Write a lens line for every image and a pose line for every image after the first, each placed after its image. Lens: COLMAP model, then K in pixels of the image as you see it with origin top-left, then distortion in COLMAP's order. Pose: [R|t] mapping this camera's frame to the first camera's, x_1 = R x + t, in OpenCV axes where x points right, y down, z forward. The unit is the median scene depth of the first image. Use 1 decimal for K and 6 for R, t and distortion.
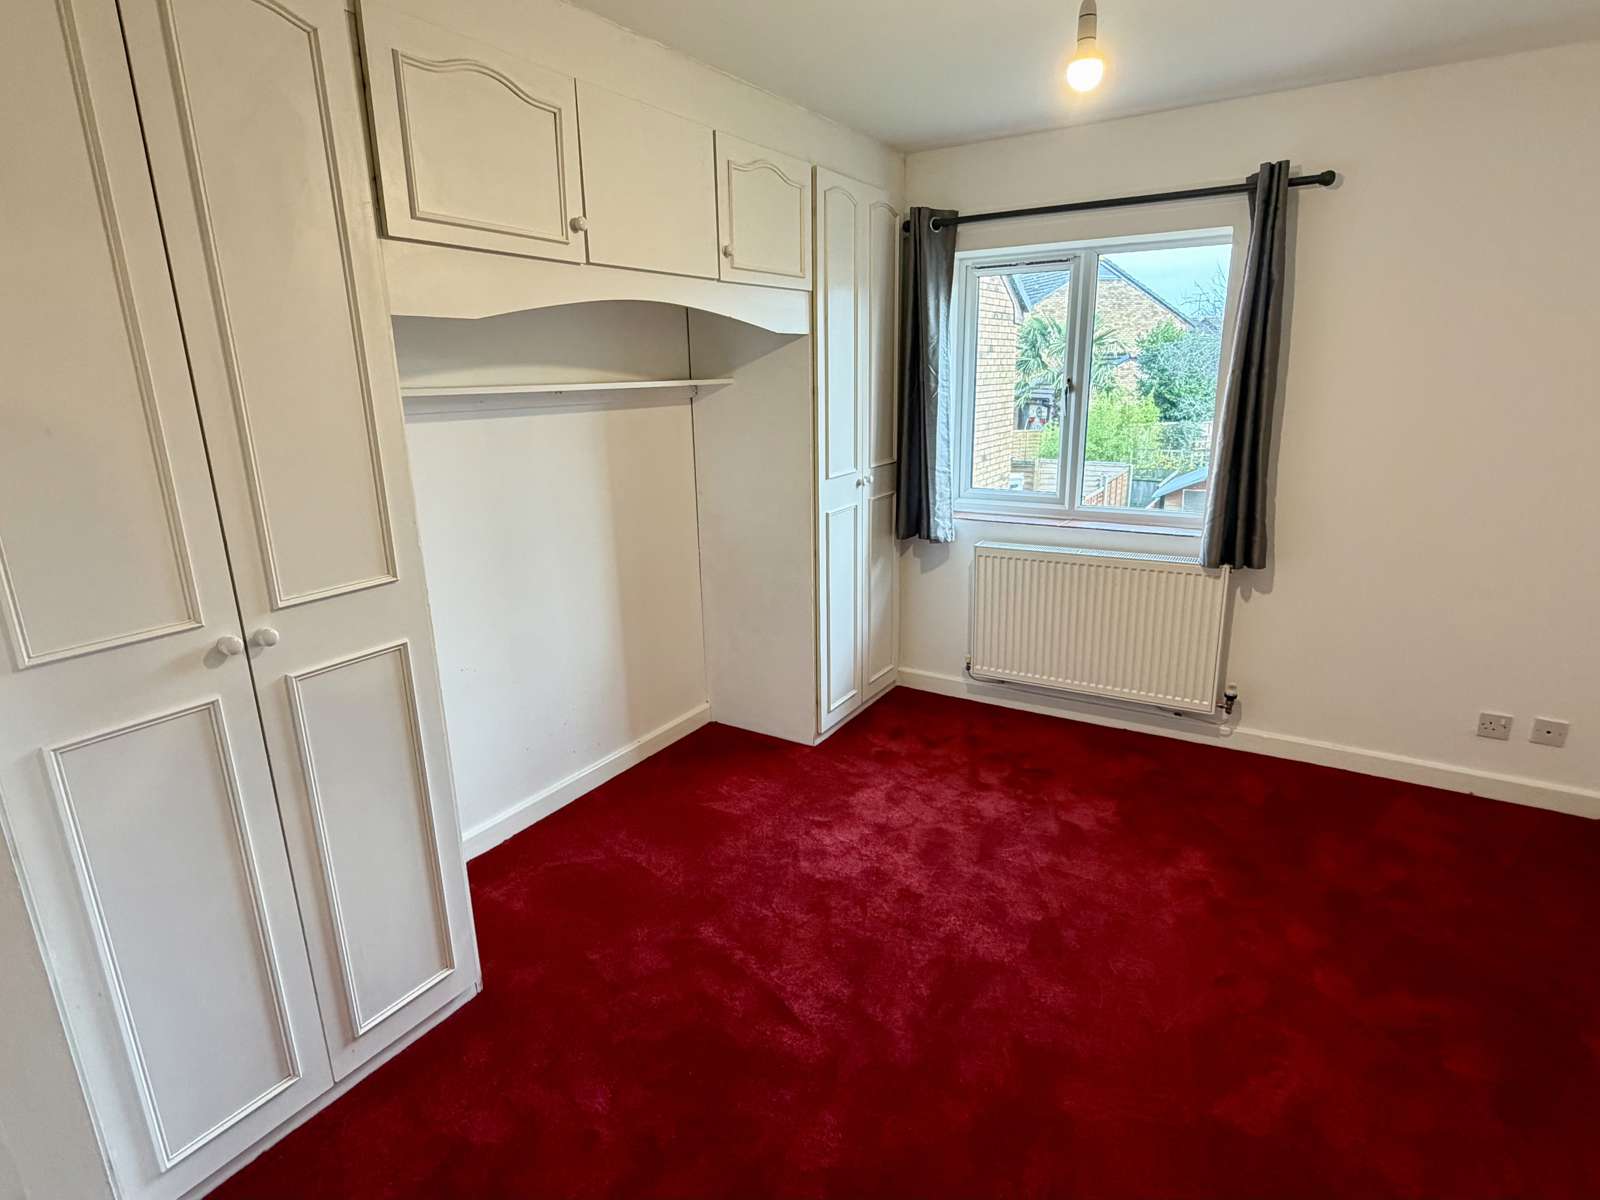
lens RADIAL K [[845.2, 0, 800.0], [0, 845.2, 600.0], [0, 0, 1]] dist [-0.000632, -0.000239]
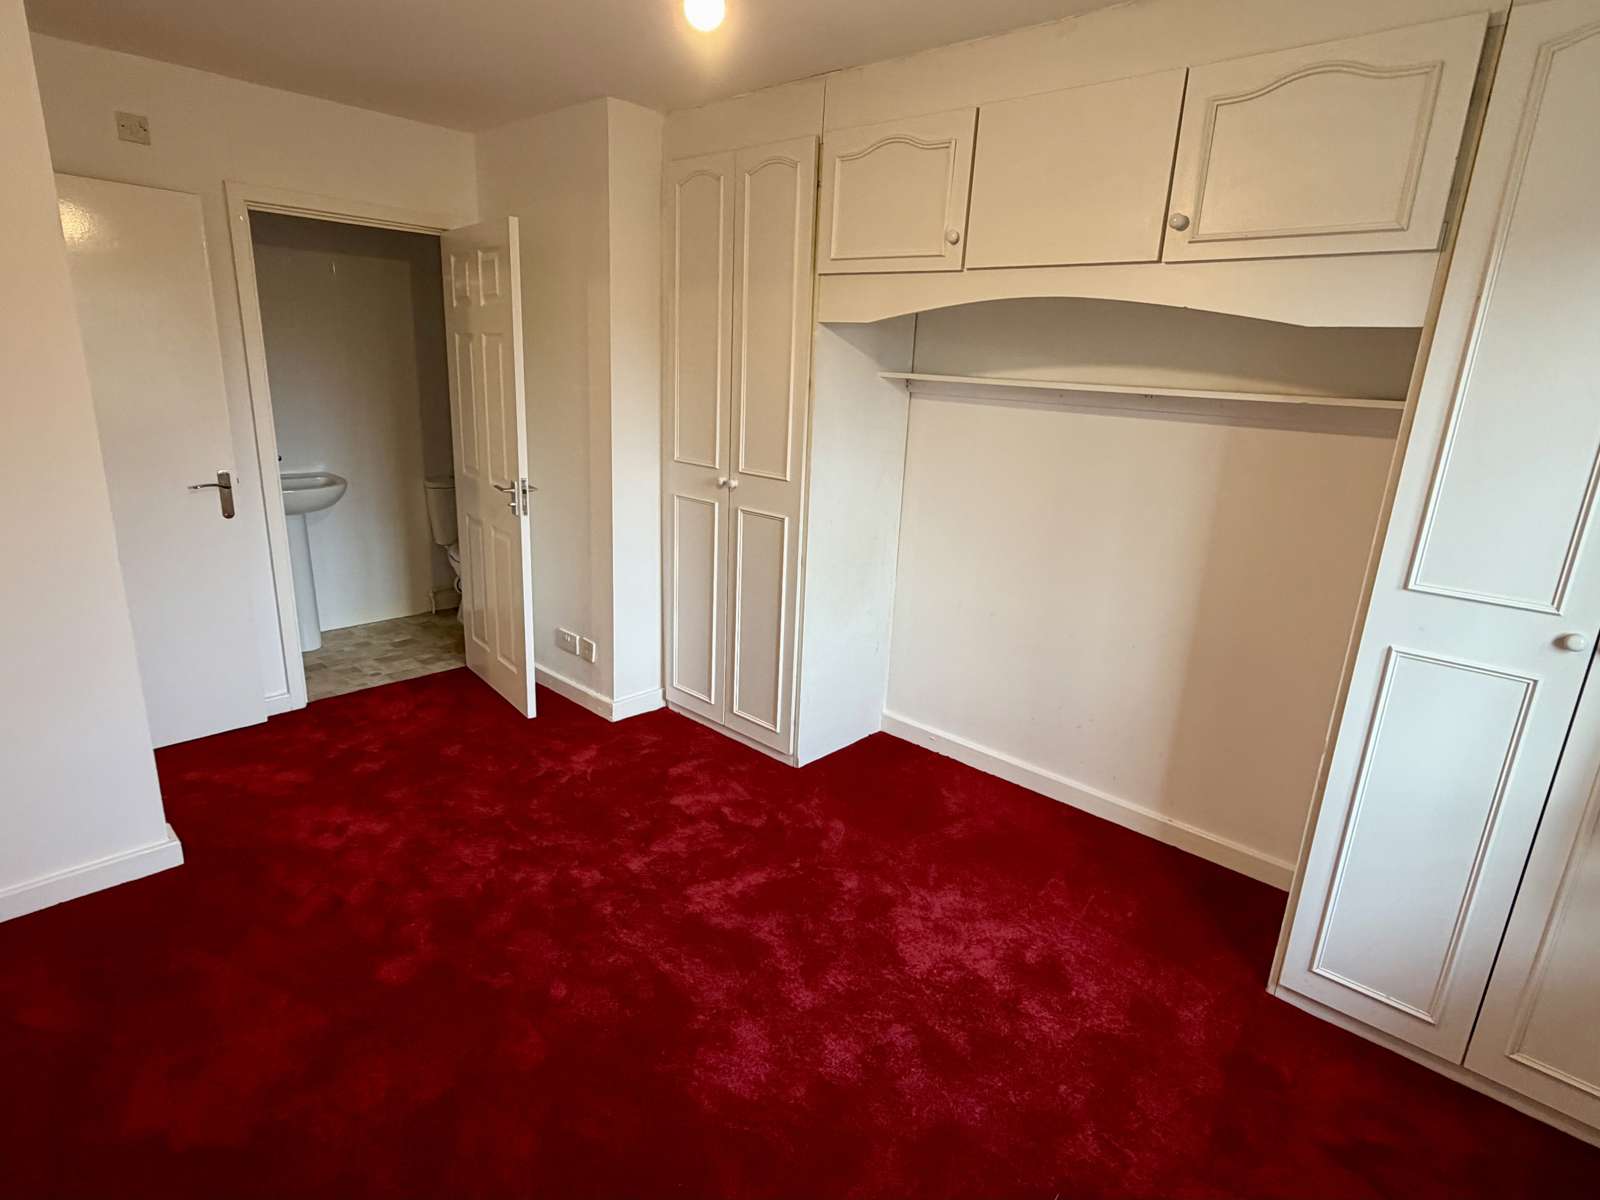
lens RADIAL K [[845.2, 0, 800.0], [0, 845.2, 600.0], [0, 0, 1]] dist [-0.000632, -0.000239]
pose [[-0.196274, 0.275419, -0.941074, 0.795759], [-0.300926, 0.896509, 0.325139, -0.248125], [0.933231, 0.347010, -0.093081, 0.861692]]
